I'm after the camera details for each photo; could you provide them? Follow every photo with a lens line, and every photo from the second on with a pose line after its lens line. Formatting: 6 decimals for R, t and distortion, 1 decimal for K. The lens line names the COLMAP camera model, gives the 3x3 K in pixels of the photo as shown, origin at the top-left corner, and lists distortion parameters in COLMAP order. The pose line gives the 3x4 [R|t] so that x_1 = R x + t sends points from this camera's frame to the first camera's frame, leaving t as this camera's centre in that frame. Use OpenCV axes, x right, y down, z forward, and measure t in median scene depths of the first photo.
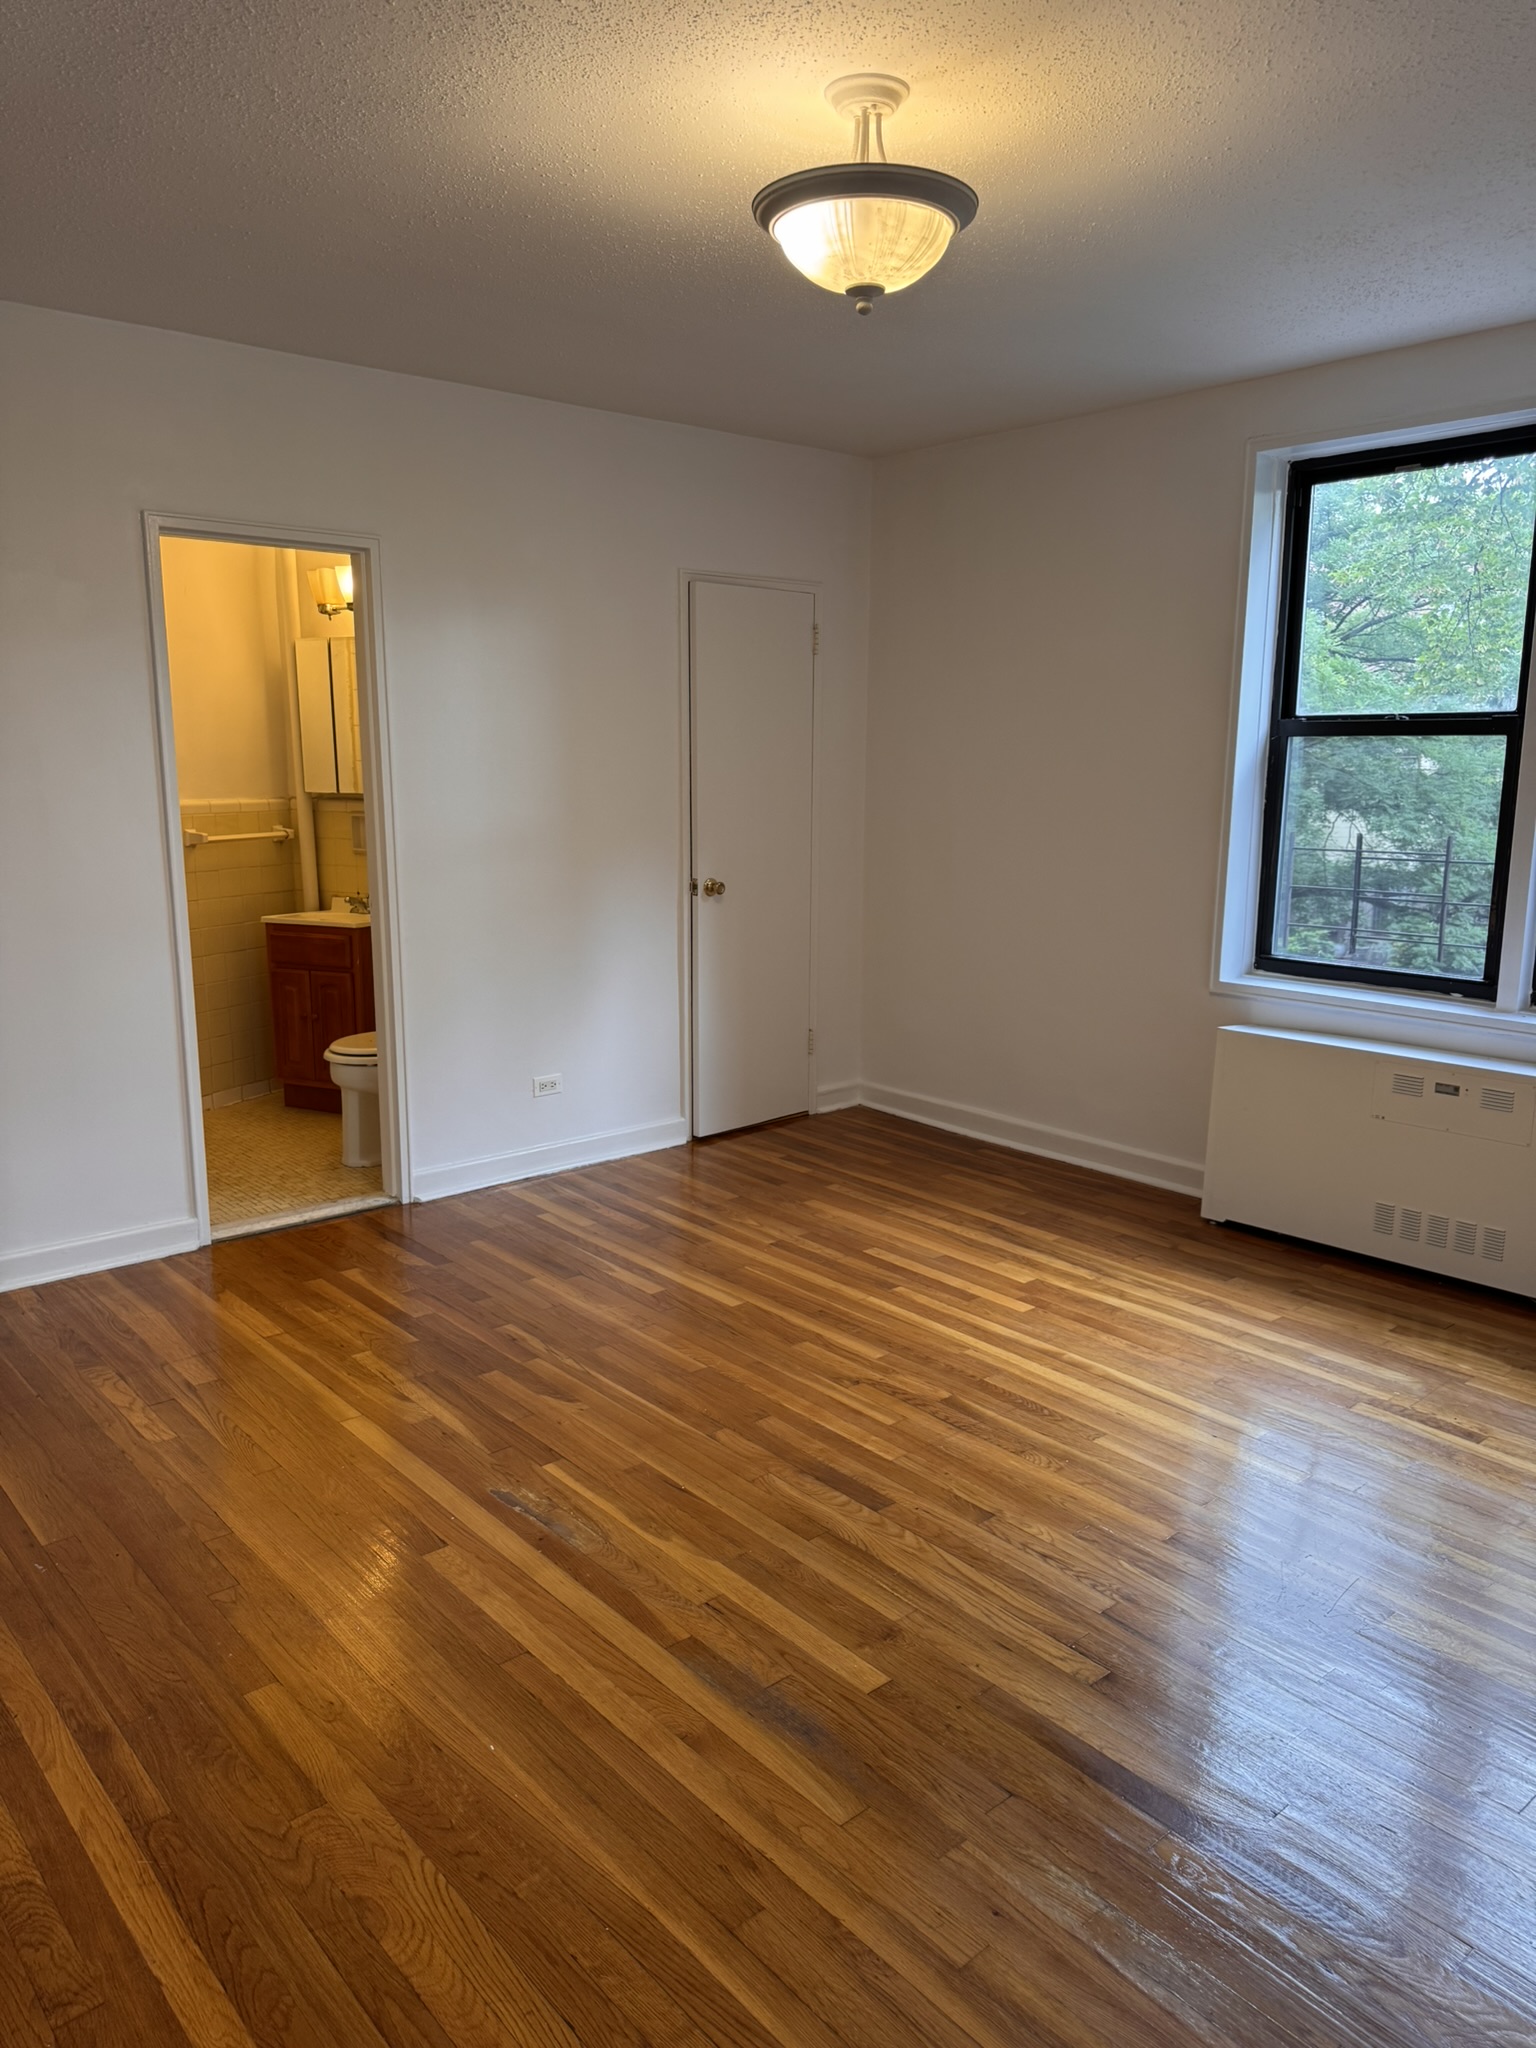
lens RADIAL K [[1436.0, 0, 768.0], [0, 1436.0, 1024.0], [0, 0, 1]] dist [0.130566, -0.182930]
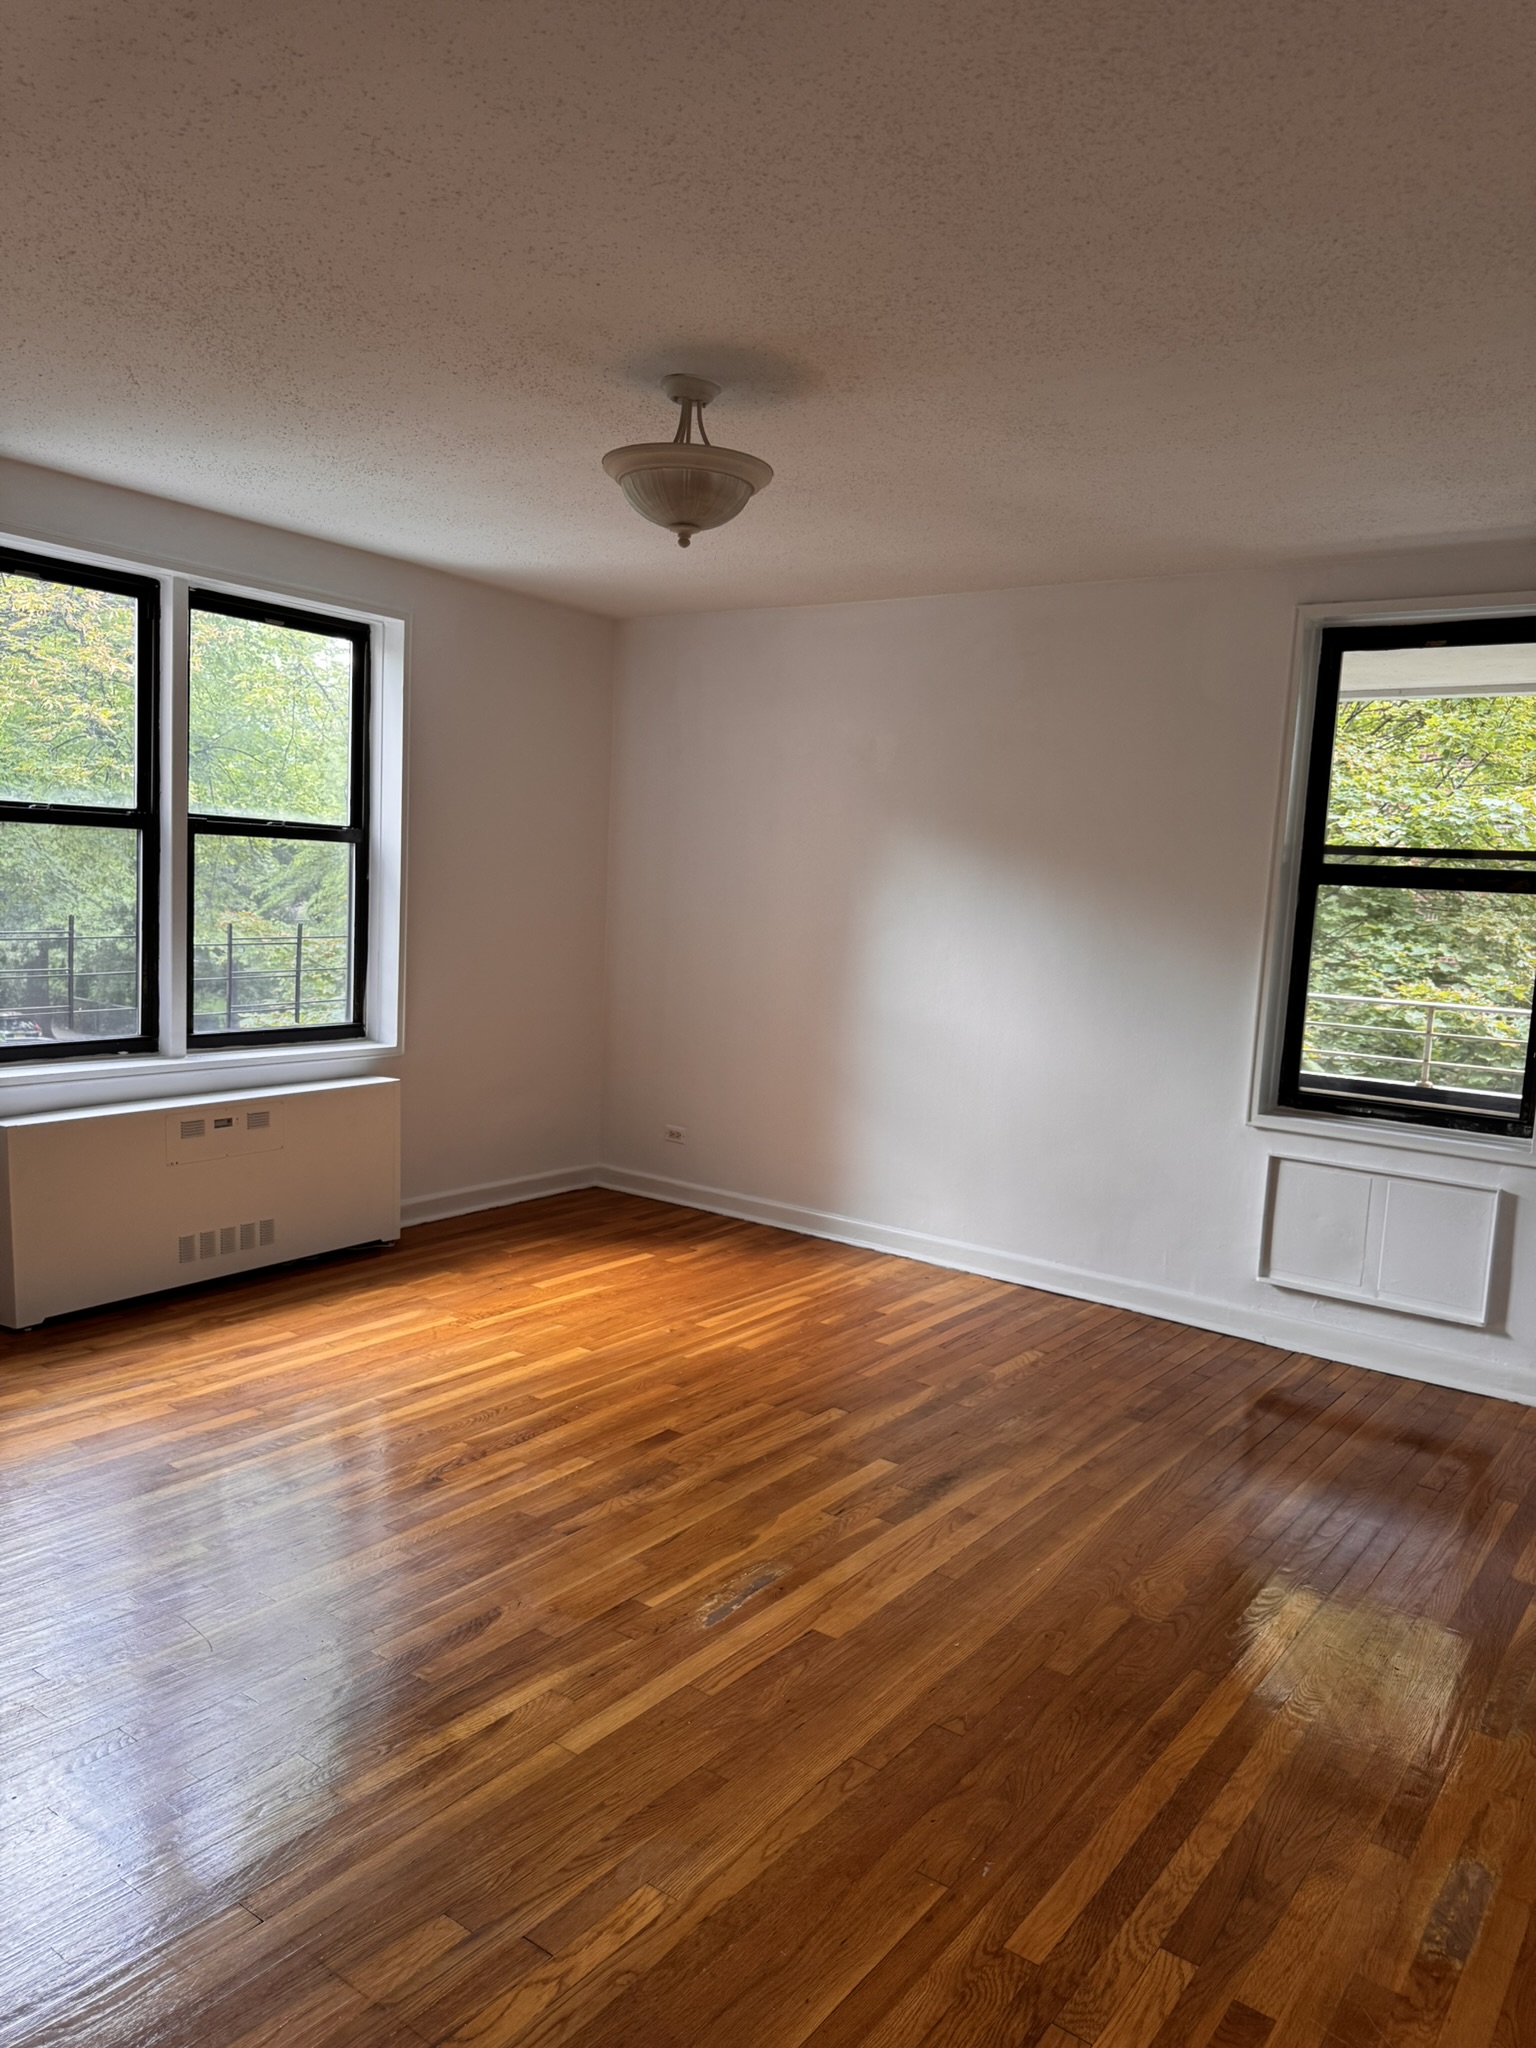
lens RADIAL K [[1436.0, 0, 768.0], [0, 1436.0, 1024.0], [0, 0, 1]] dist [0.130566, -0.182930]
pose [[-0.221578, -0.117564, 0.968030, -0.970094], [0.128112, 0.980592, 0.148414, -0.191412], [-0.966690, 0.156902, -0.202216, 0.964861]]
